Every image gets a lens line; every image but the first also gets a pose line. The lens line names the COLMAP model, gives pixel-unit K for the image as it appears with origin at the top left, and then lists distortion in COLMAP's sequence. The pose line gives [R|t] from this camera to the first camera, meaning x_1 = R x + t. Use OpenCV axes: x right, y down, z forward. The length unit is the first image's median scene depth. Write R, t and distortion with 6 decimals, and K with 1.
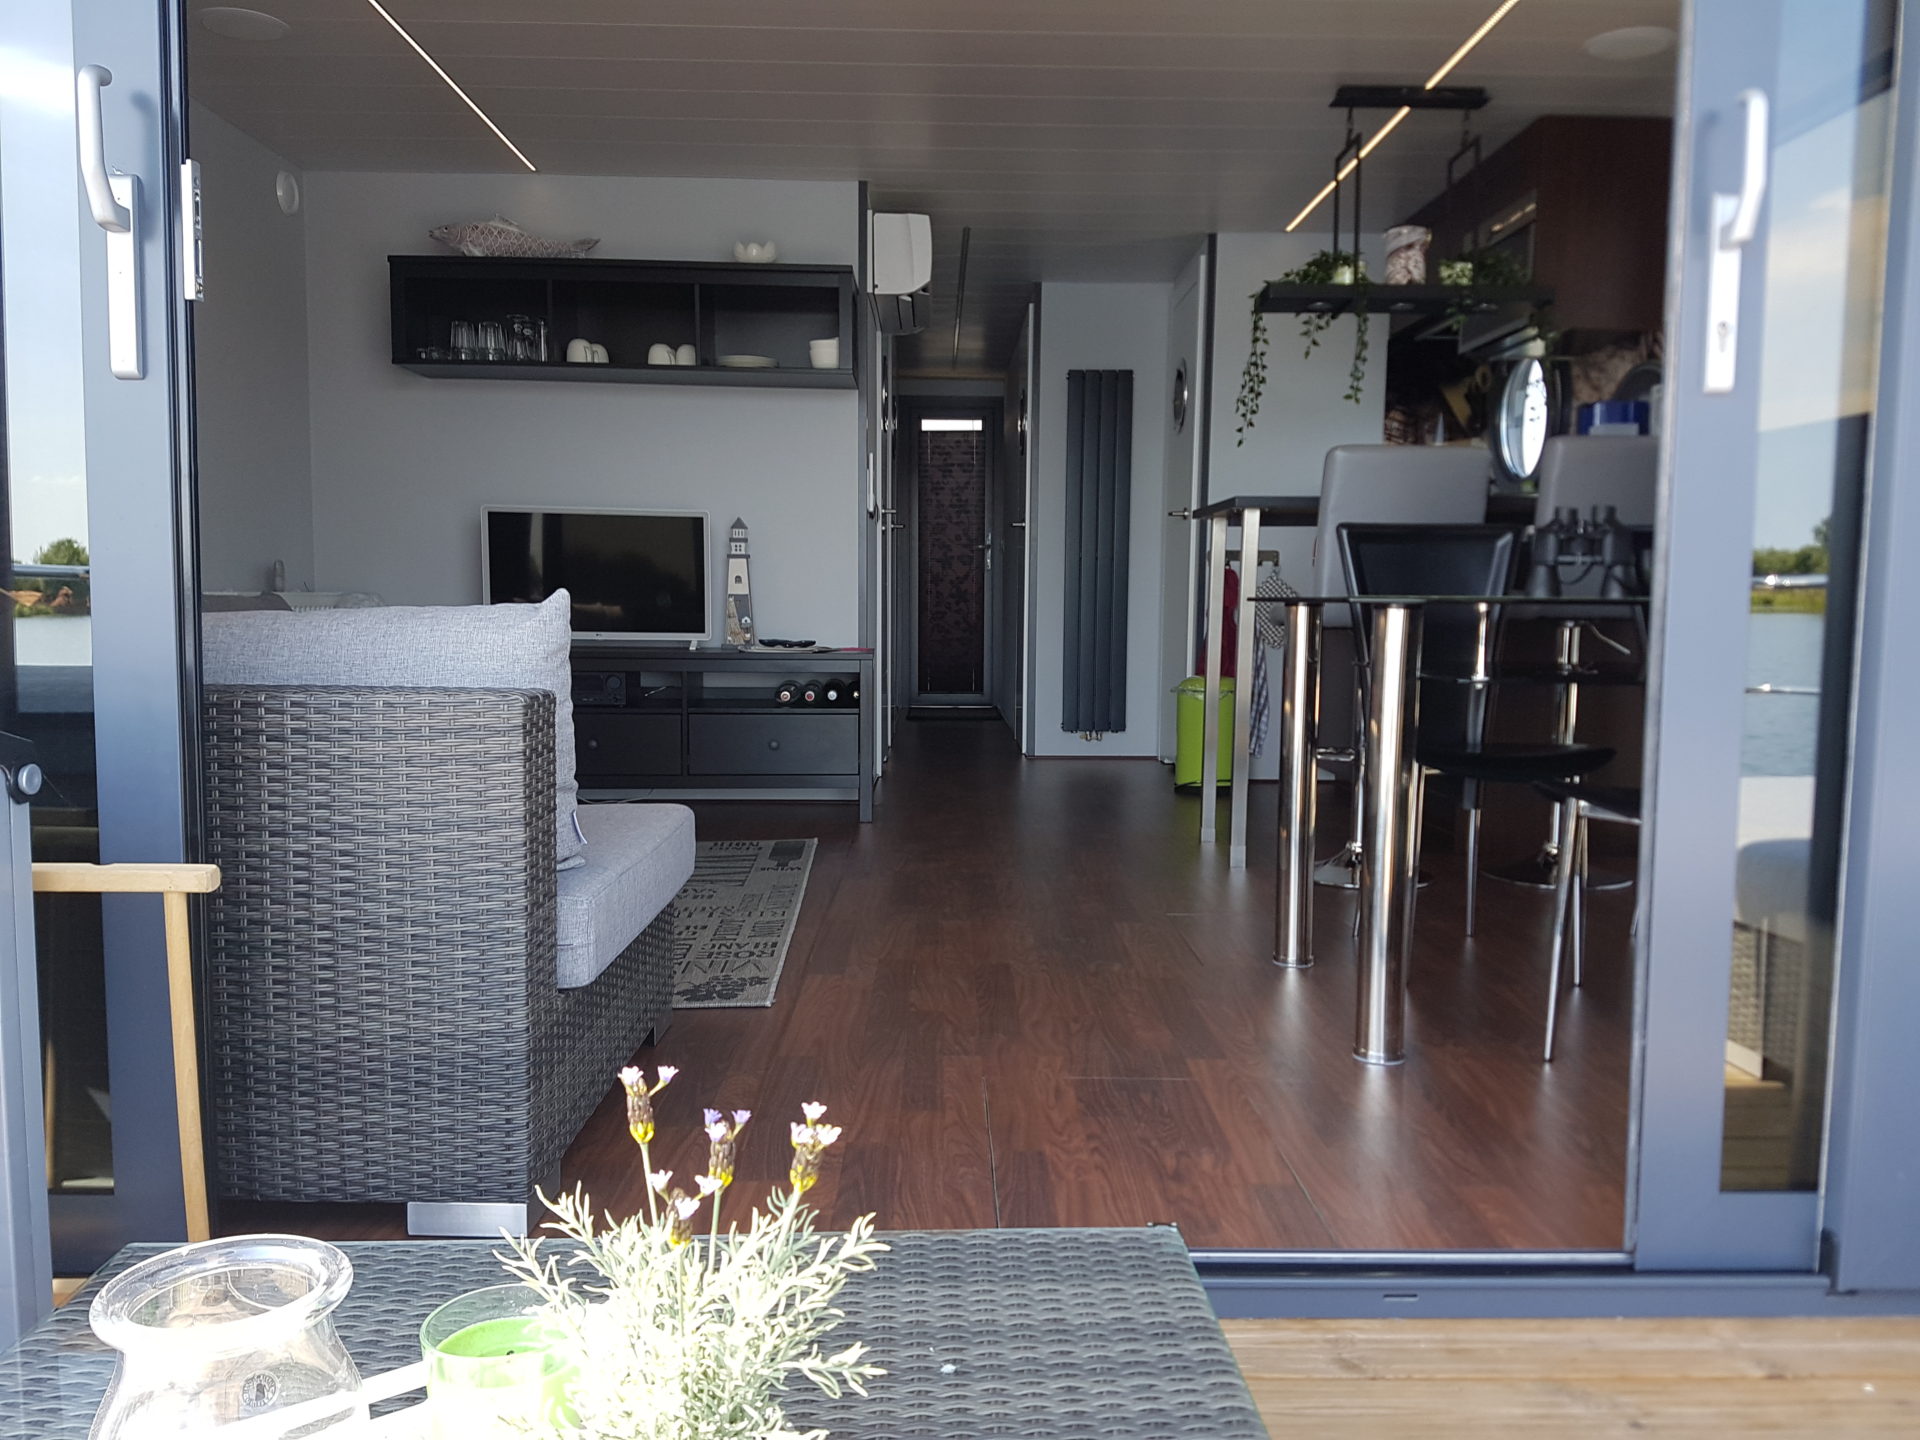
lens RADIAL K [[1446.2, 0, 943.2], [0, 1446.2, 738.6], [0, 0, 1]] dist [0.033525, -0.069742]
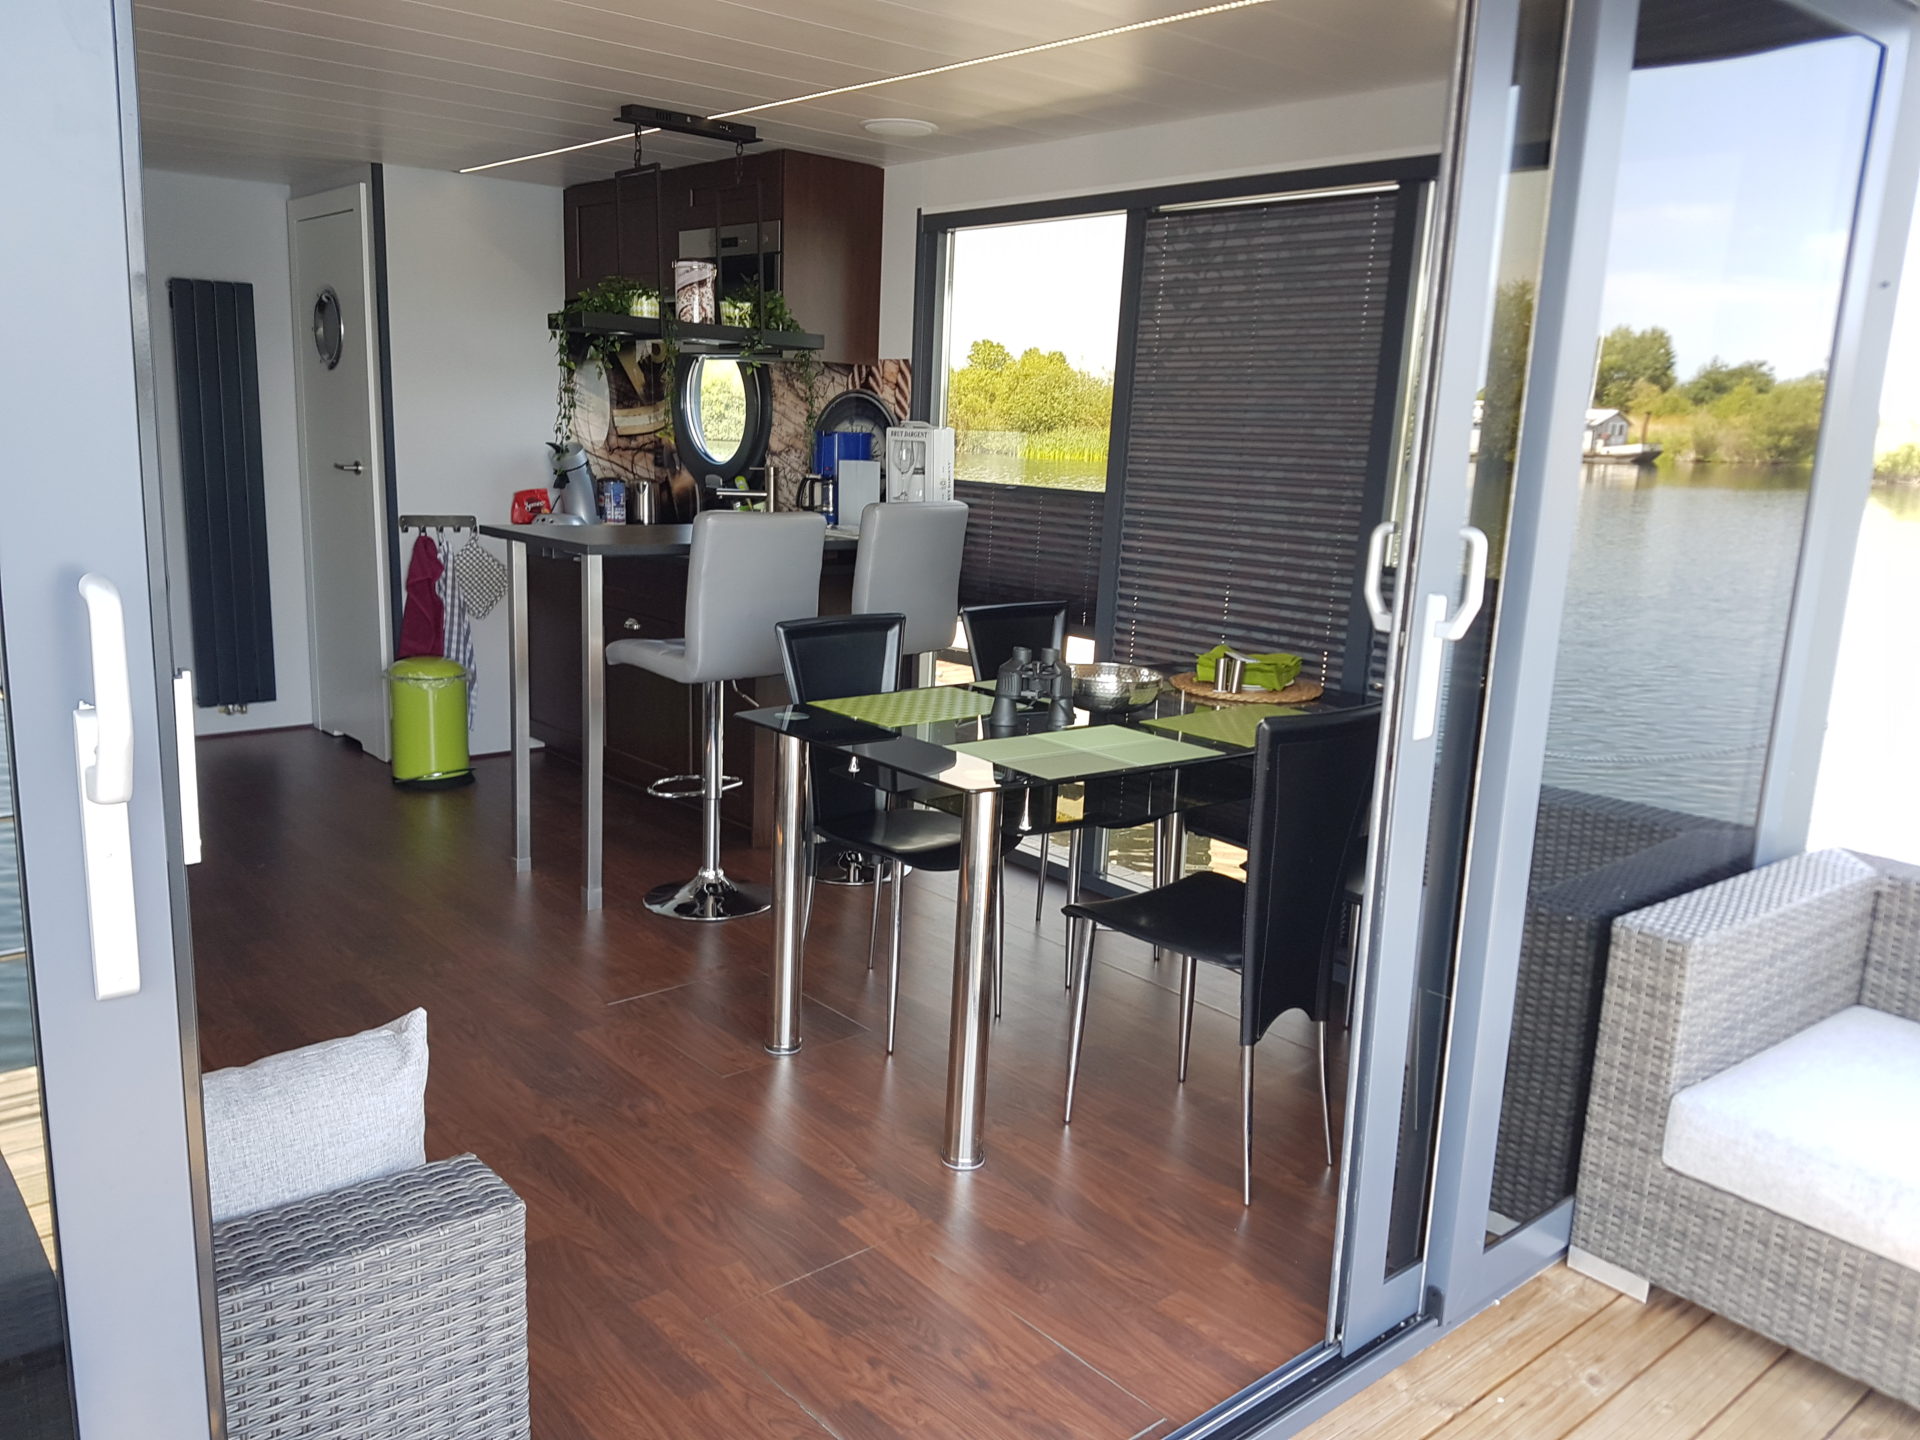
lens RADIAL K [[1446.2, 0, 968.0], [0, 1446.2, 723.9], [0, 0, 1]] dist [0.033525, -0.069742]
pose [[0.737310, -0.119559, 0.664891, -0.158908], [0.030154, 0.989058, 0.144413, -0.109193], [-0.674881, -0.086428, 0.732847, 0.063755]]
